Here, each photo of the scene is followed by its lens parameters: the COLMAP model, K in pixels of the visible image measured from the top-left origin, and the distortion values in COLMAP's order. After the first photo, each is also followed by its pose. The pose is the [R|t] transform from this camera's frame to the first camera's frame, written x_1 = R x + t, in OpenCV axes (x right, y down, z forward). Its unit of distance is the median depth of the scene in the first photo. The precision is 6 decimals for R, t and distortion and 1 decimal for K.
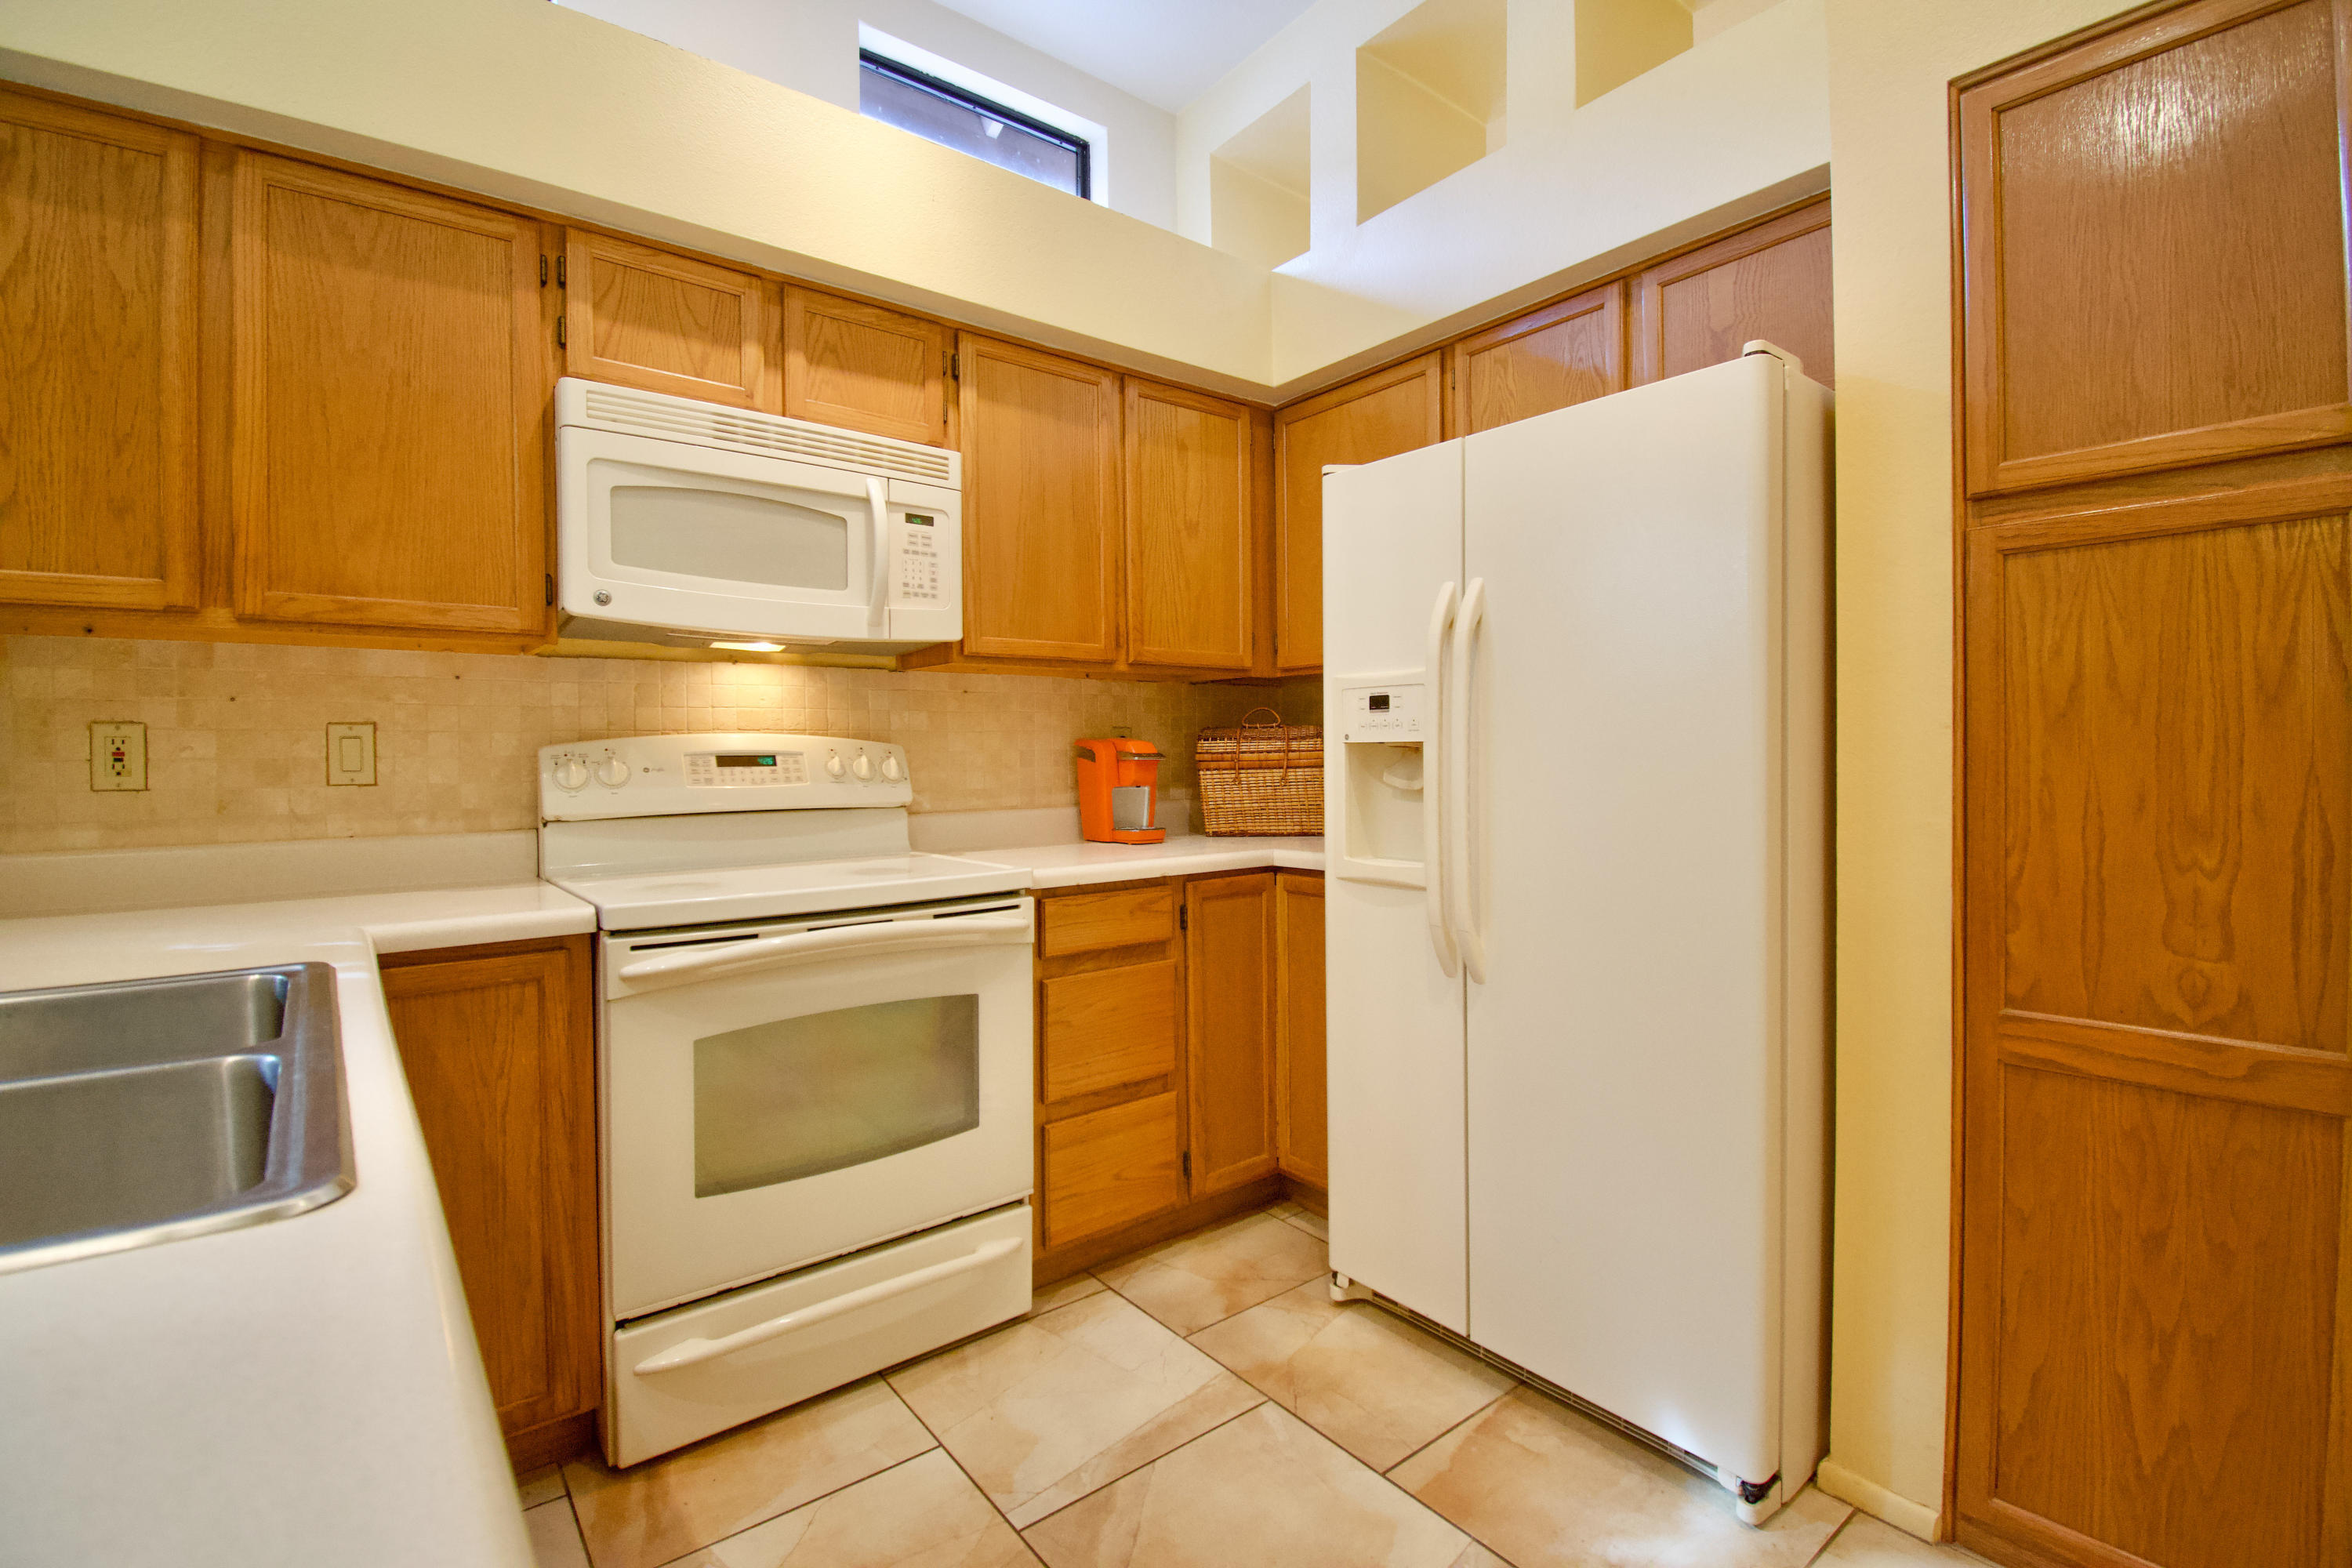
lens RADIAL K [[1031.3, 0, 1190.1], [0, 1031.3, 771.5], [0, 0, 1]] dist [0.016529, -0.024782]
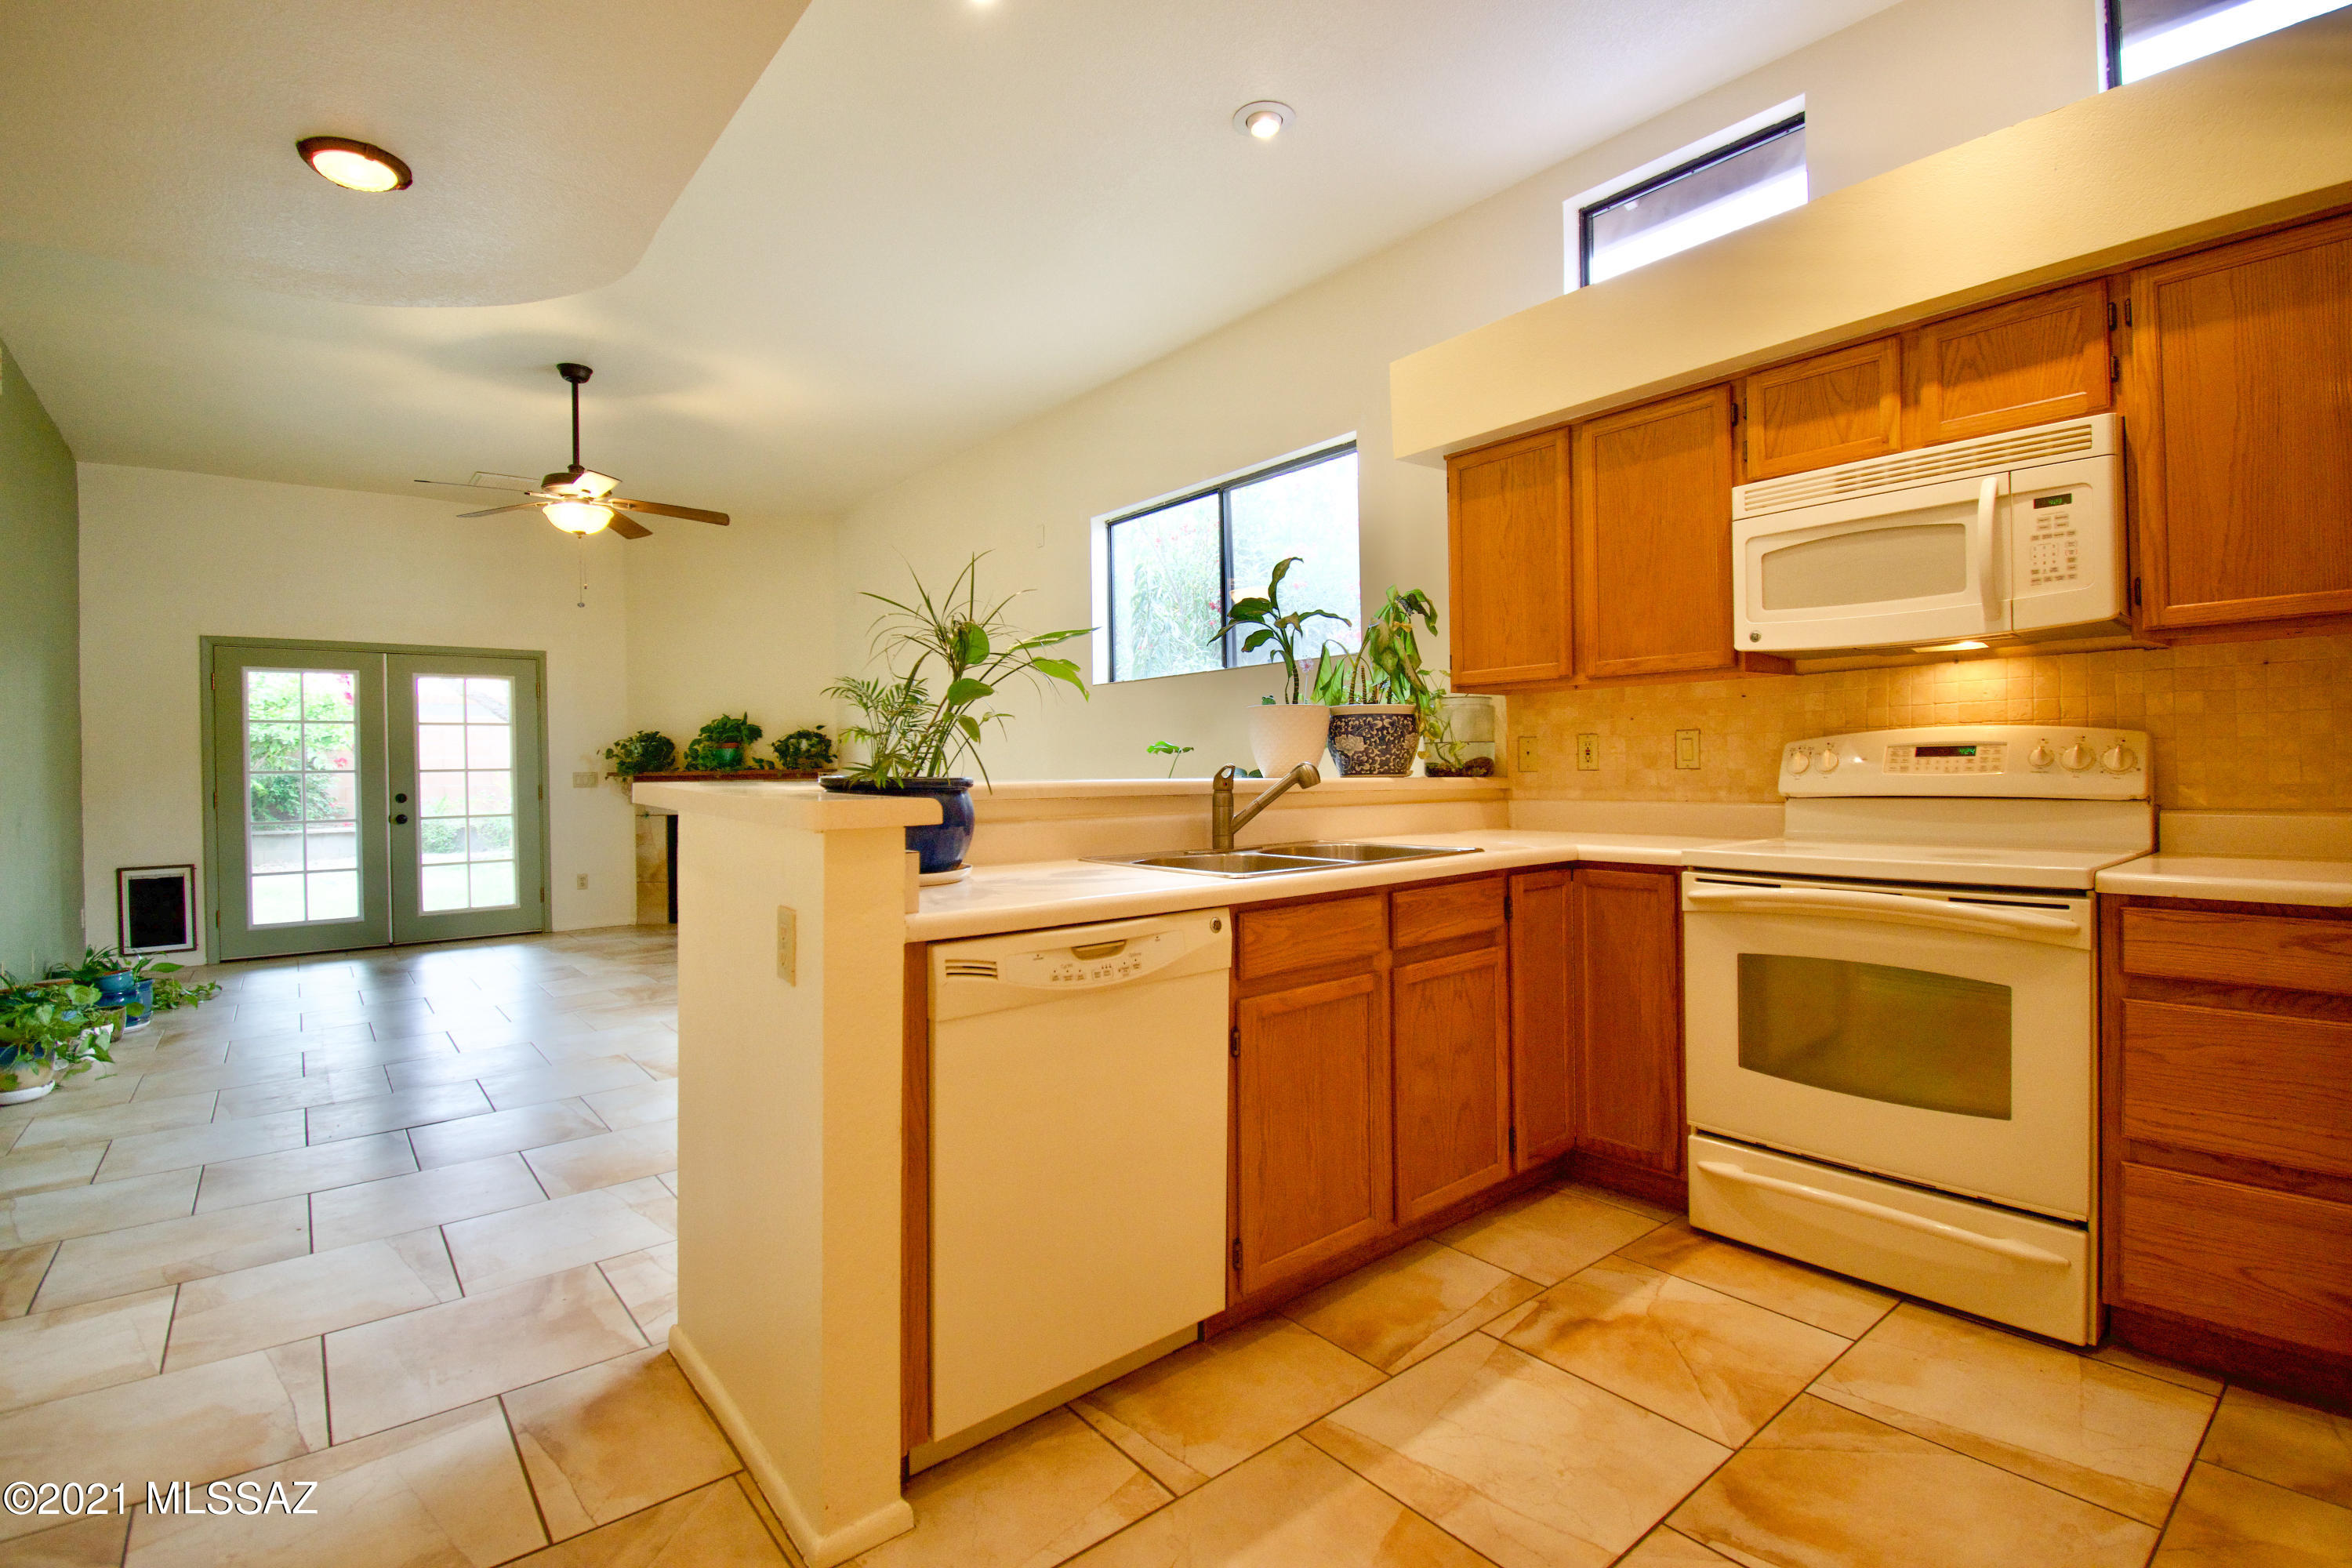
lens RADIAL K [[1089.1, 0, 1216.0], [0, 1089.1, 772.8], [0, 0, 1]] dist [-0.001026, -0.017276]
pose [[0.033724, 0.014137, -0.999331, 0.790631], [-0.000096, 0.999900, 0.014142, -0.004054], [0.999431, -0.000381, 0.033722, 0.200199]]
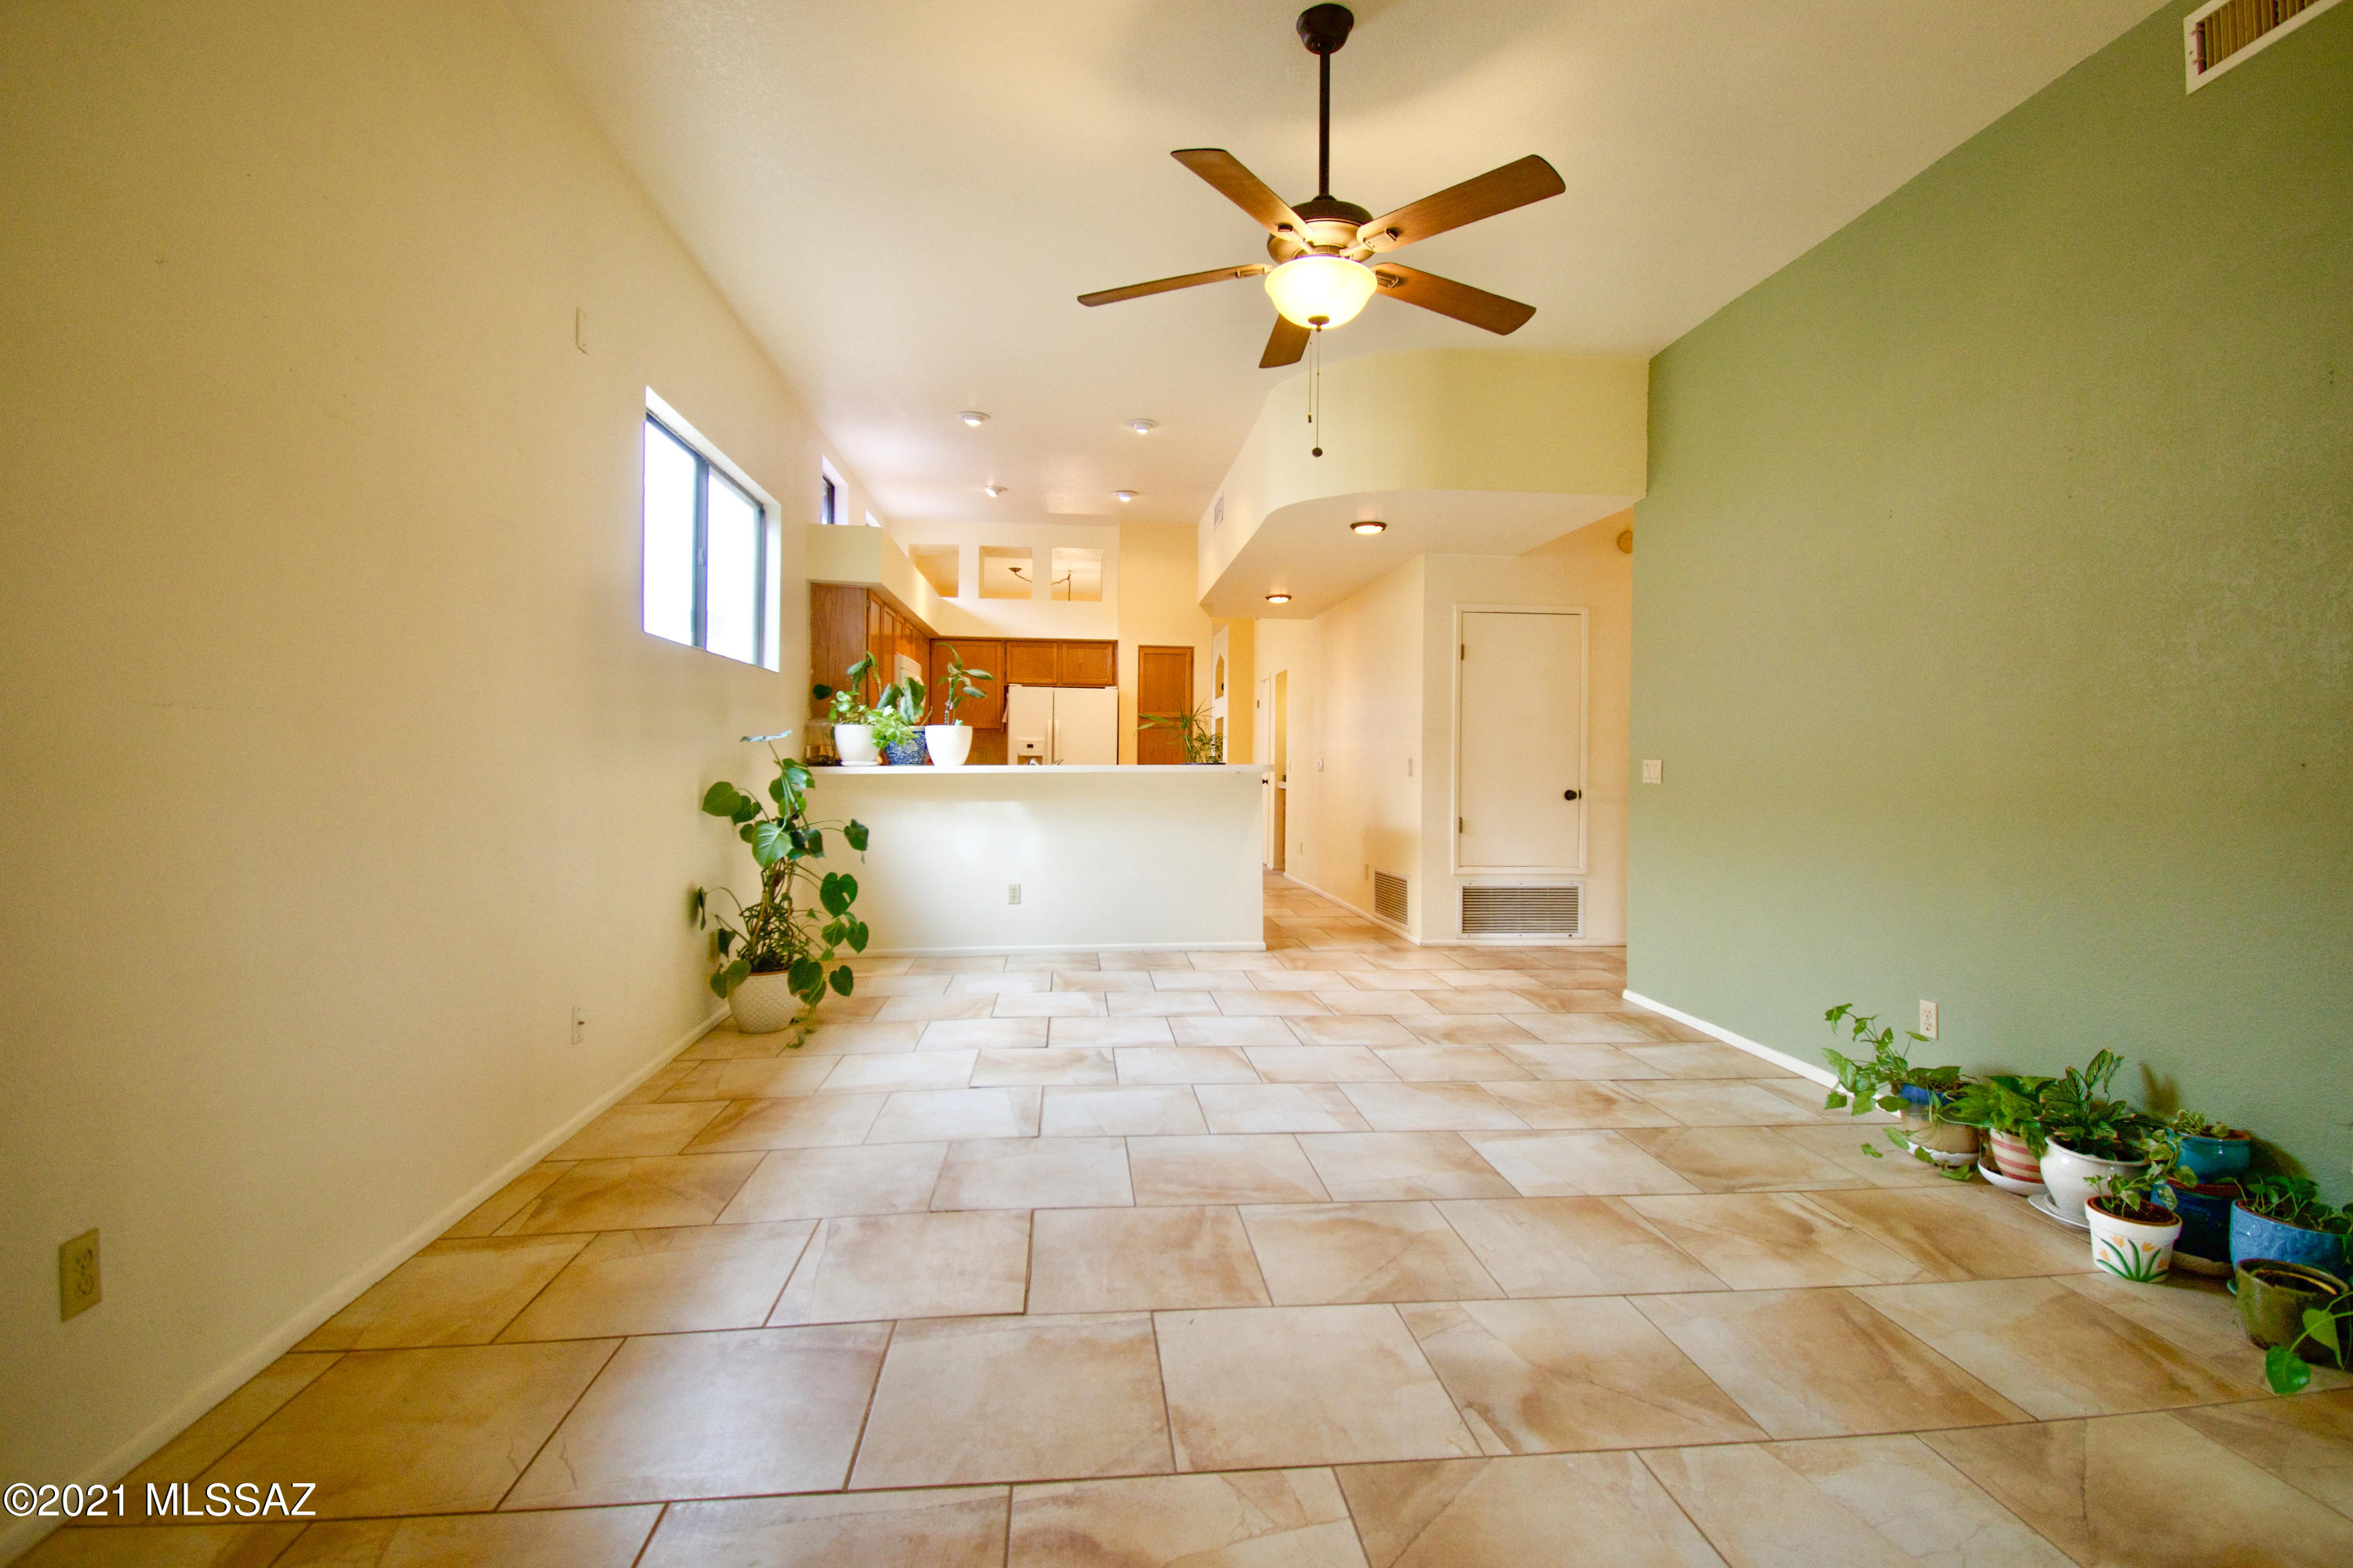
lens RADIAL K [[1074.0, 0, 1186.4], [0, 1074.0, 772.6], [0, 0, 1]] dist [0.023917, -0.030123]
pose [[0.536785, 0.004952, 0.843704, -2.877239], [-0.001045, 0.999986, -0.005204, 0.060985], [-0.843718, 0.001912, 0.536783, -1.713963]]
